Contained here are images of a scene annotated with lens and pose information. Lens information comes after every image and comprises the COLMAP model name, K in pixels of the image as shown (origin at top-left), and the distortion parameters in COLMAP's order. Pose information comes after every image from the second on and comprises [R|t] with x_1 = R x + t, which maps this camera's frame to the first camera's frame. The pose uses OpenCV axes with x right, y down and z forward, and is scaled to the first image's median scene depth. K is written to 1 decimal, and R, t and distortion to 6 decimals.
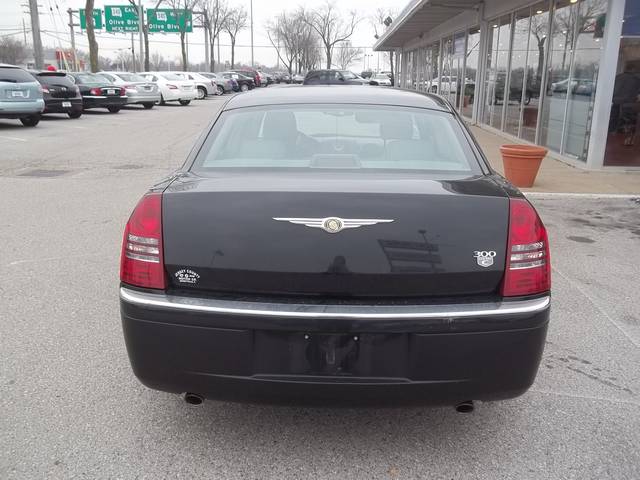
lens RADIAL K [[639.0, 0, 318.6], [0, 639.0, 239.7], [0, 0, 1]] dist [-0.012770, 0.000000]
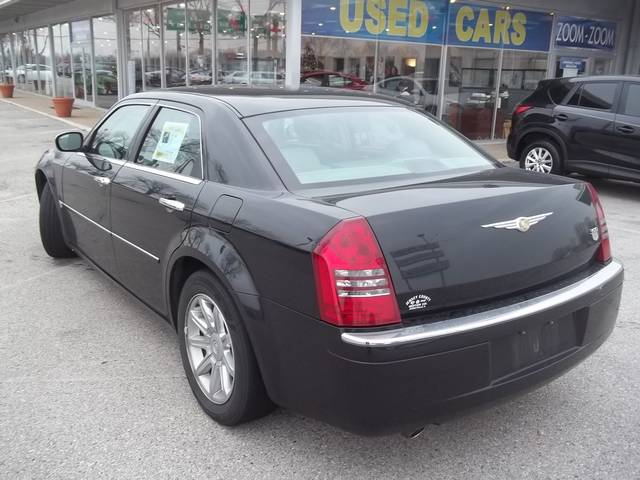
lens RADIAL K [[639.0, 0, 318.6], [0, 639.0, 239.1], [0, 0, 1]] dist [-0.012770, 0.000000]
pose [[0.778955, -0.156511, 0.607234, -0.075529], [0.144913, 0.987069, 0.068518, -0.010219], [-0.610106, 0.034624, 0.791563, 0.030764]]
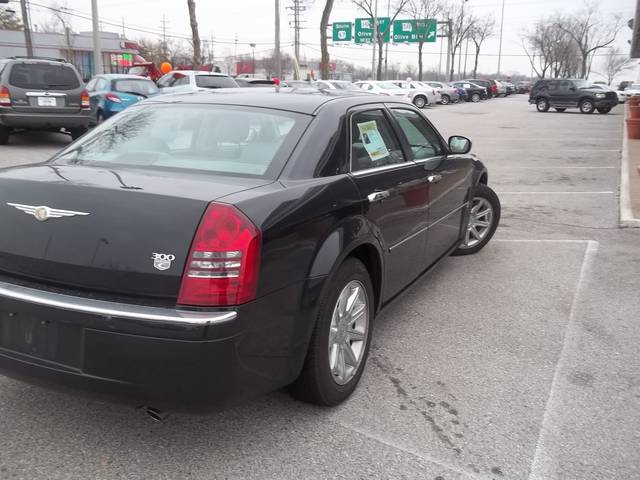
lens RADIAL K [[639.0, 0, 317.9], [0, 639.0, 241.3], [0, 0, 1]] dist [-0.012770, 0.000000]
pose [[0.912722, 0.097982, -0.396660, 0.072467], [-0.103189, 0.994628, 0.008249, -0.002765], [0.395337, 0.033402, 0.917929, 0.018140]]
